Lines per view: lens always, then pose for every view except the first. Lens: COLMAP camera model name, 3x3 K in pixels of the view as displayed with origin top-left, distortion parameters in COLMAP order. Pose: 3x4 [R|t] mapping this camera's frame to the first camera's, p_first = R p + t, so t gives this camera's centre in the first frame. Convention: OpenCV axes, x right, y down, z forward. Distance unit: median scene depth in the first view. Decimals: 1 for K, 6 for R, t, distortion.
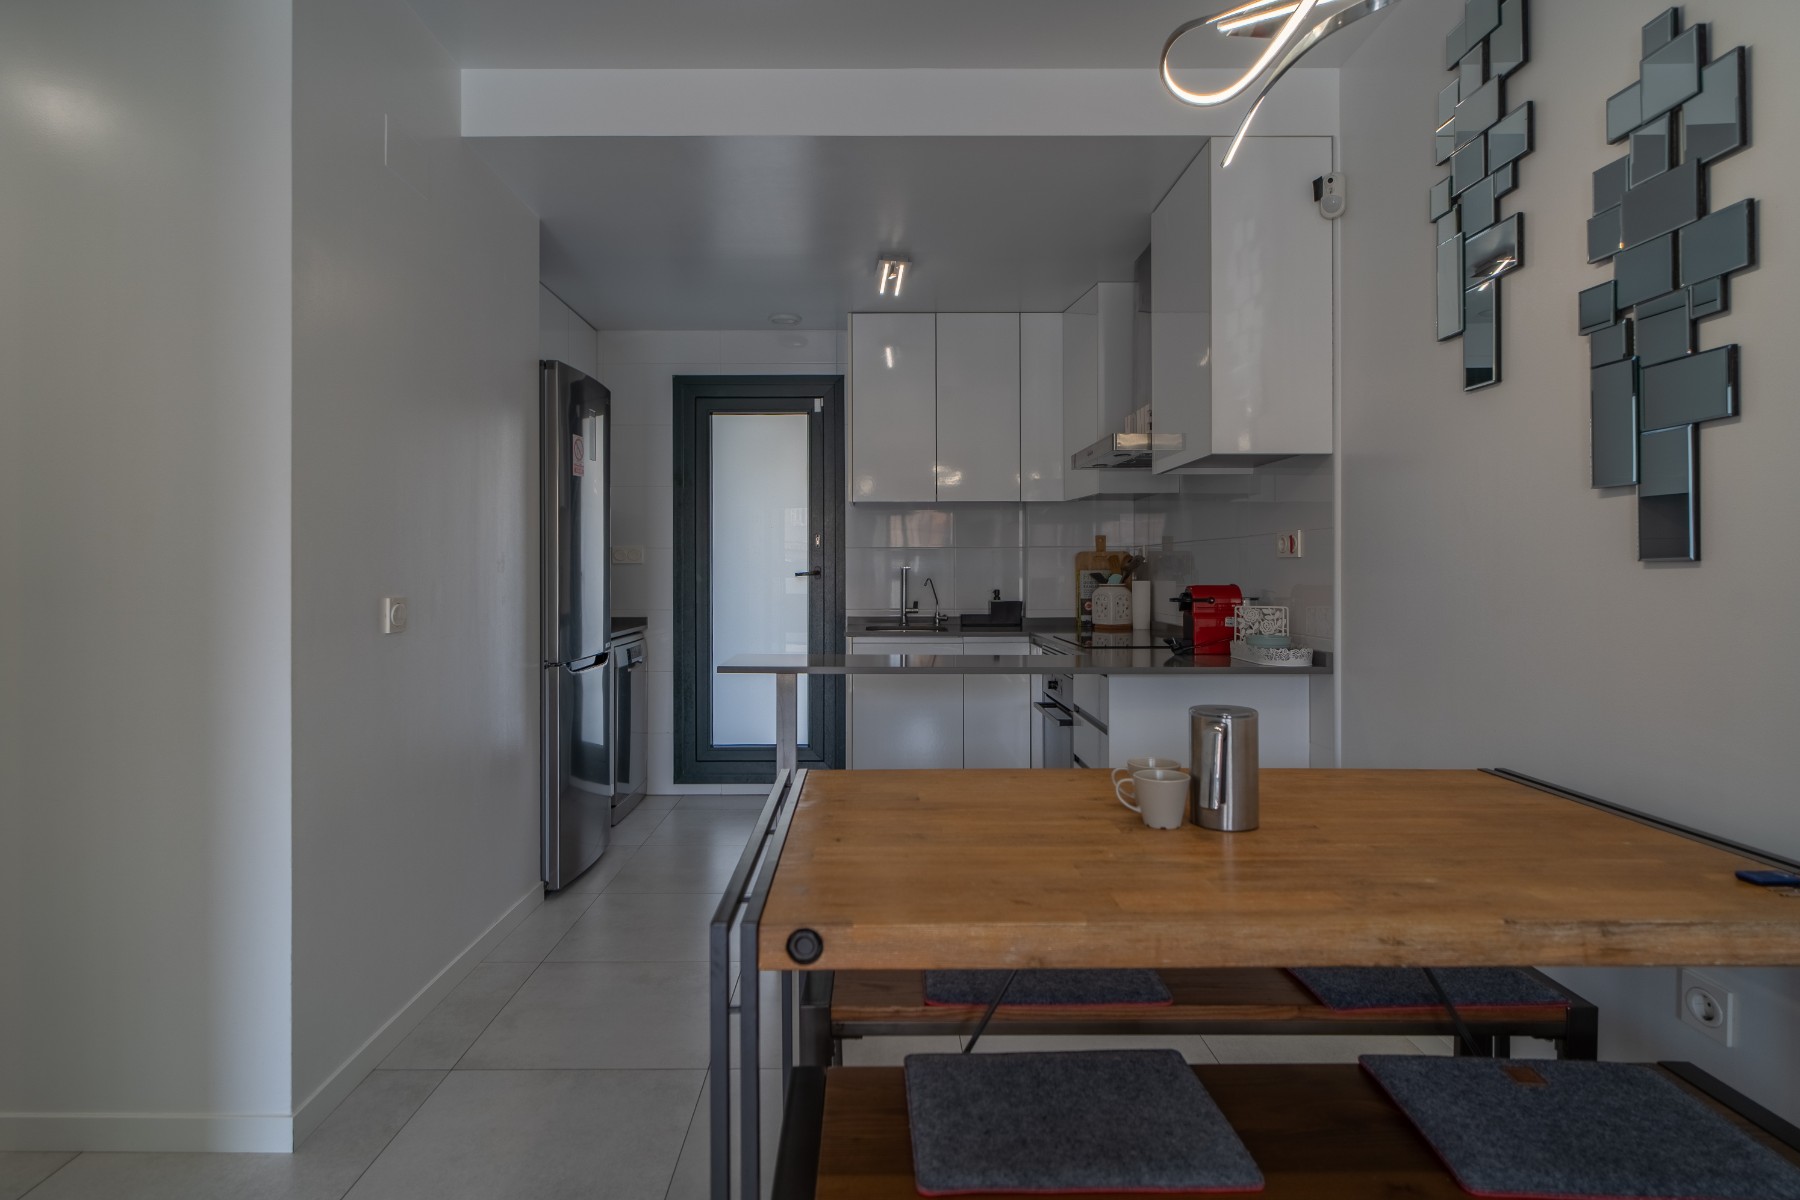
lens RADIAL K [[940.6, 0, 879.3], [0, 940.6, 574.3], [0, 0, 1]] dist [-0.005307, 0.001584]
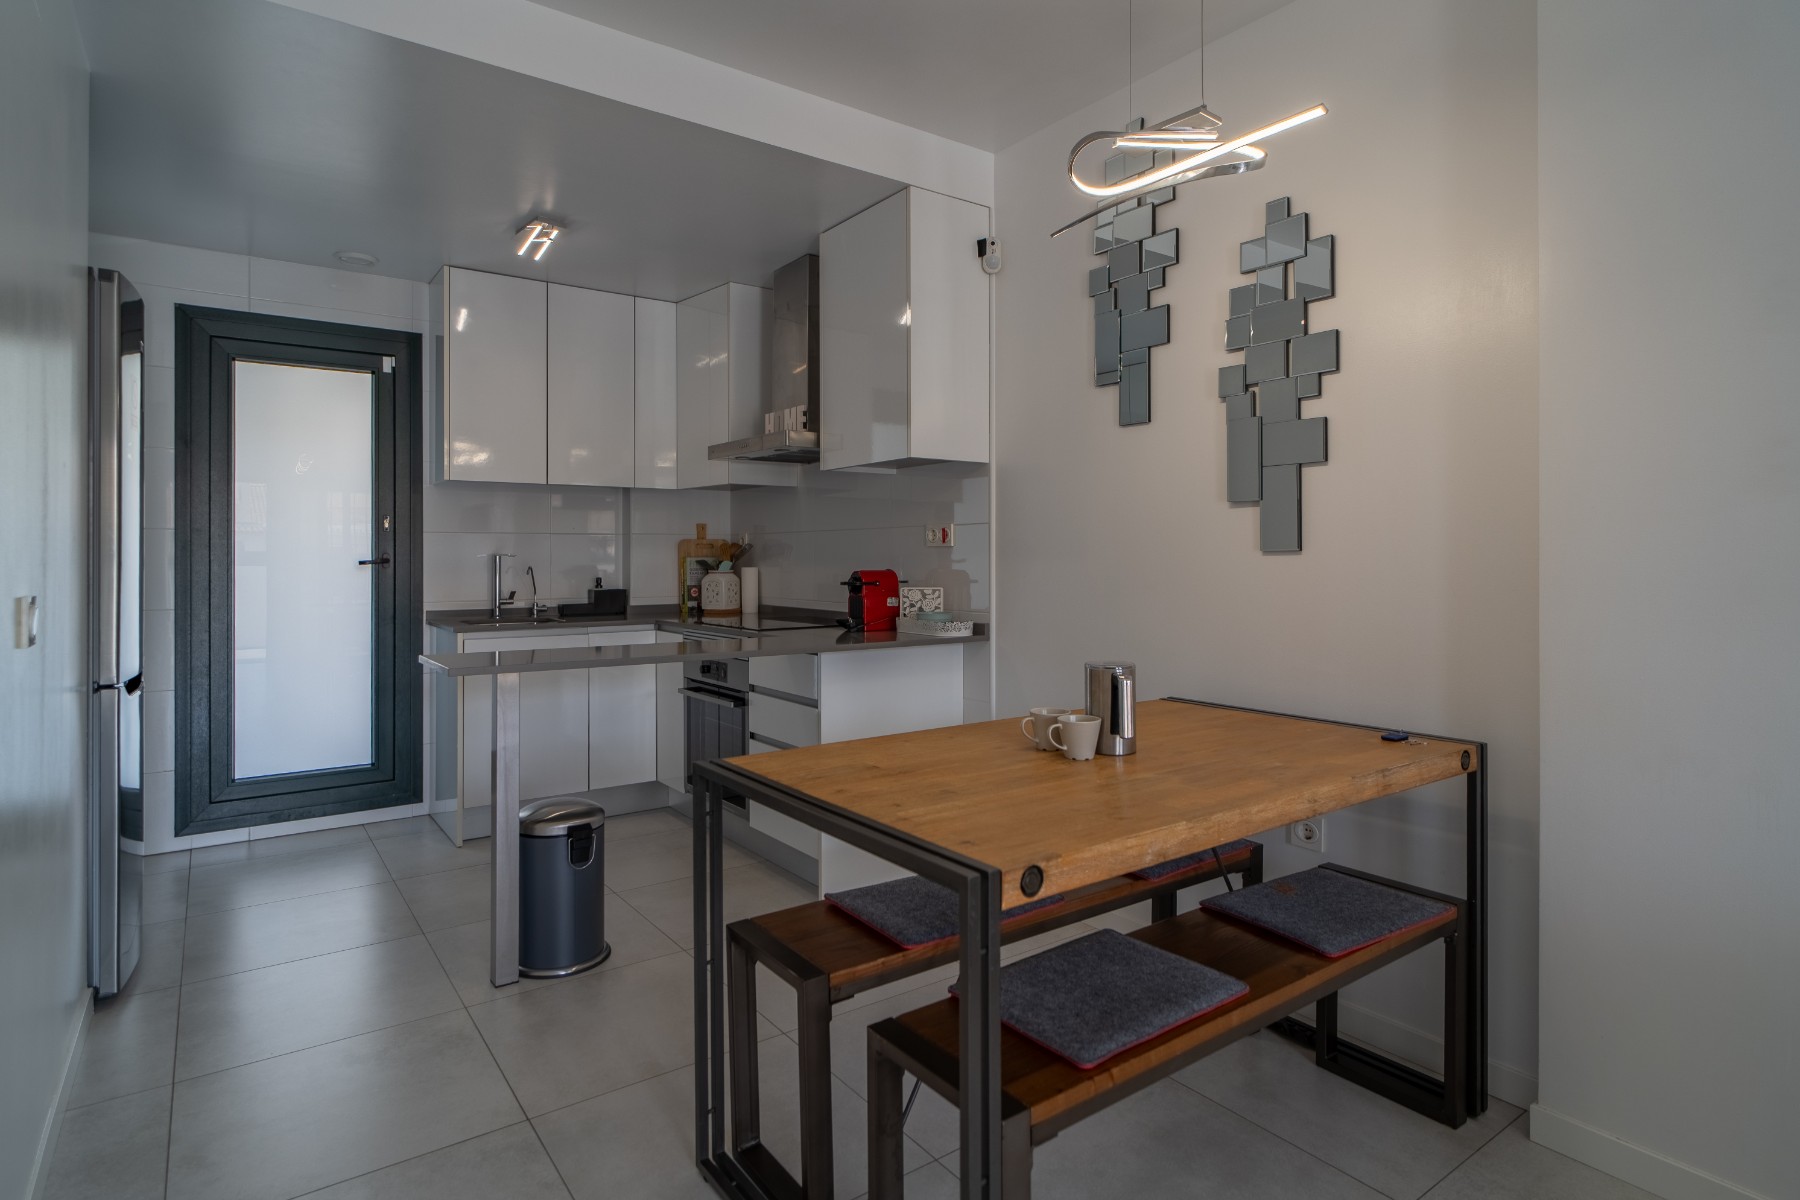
lens RADIAL K [[940.6, 0, 904.4], [0, 940.6, 561.4], [0, 0, 1]] dist [-0.005307, 0.001584]
pose [[0.810716, -0.002209, 0.585436, -0.243686], [0.002770, 0.999996, -0.000062, 0.000675], [-0.585433, 0.001672, 0.810719, 0.042859]]
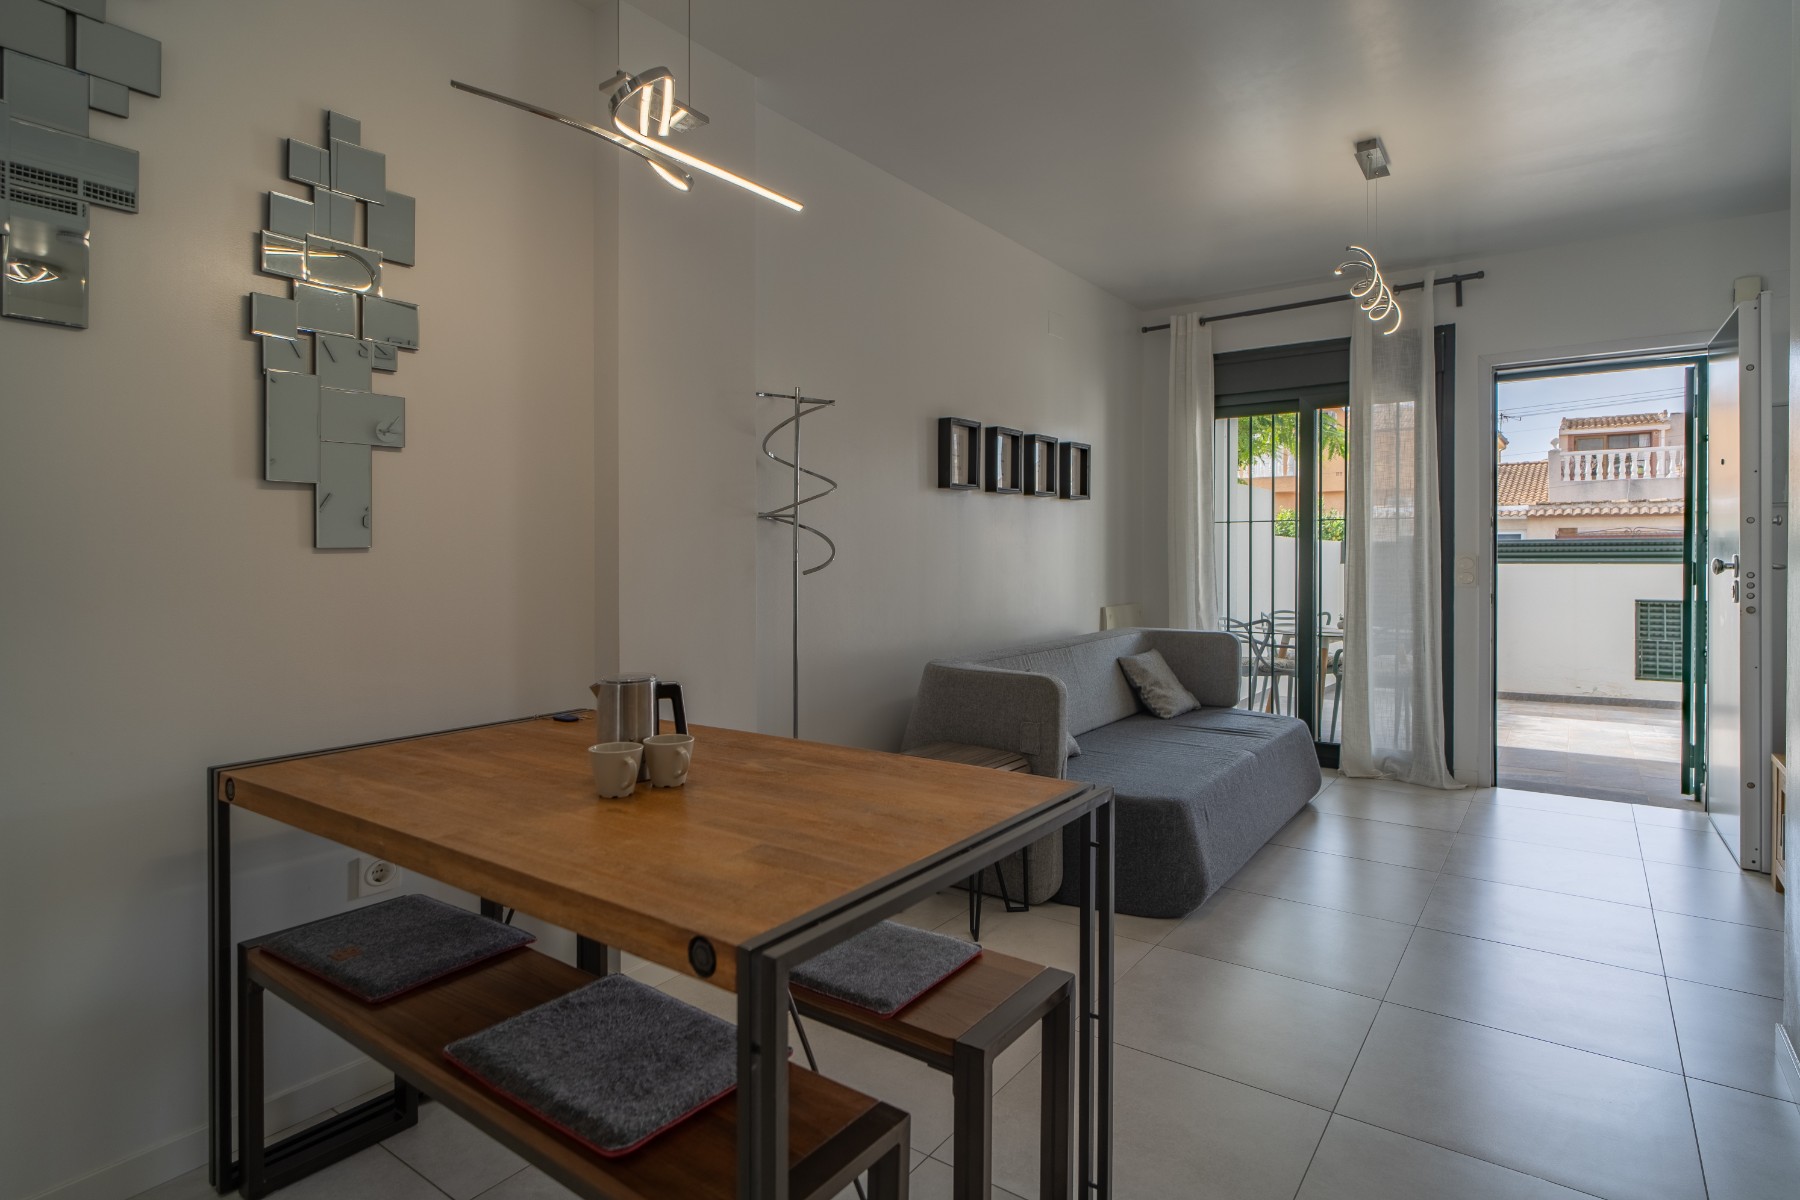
lens RADIAL K [[940.6, 0, 884.1], [0, 940.6, 567.5], [0, 0, 1]] dist [-0.005307, 0.001584]
pose [[-0.800800, -0.004045, 0.598918, -0.211704], [0.008784, 0.999790, 0.018497, -0.002782], [-0.598867, 0.020074, -0.800597, 0.665583]]
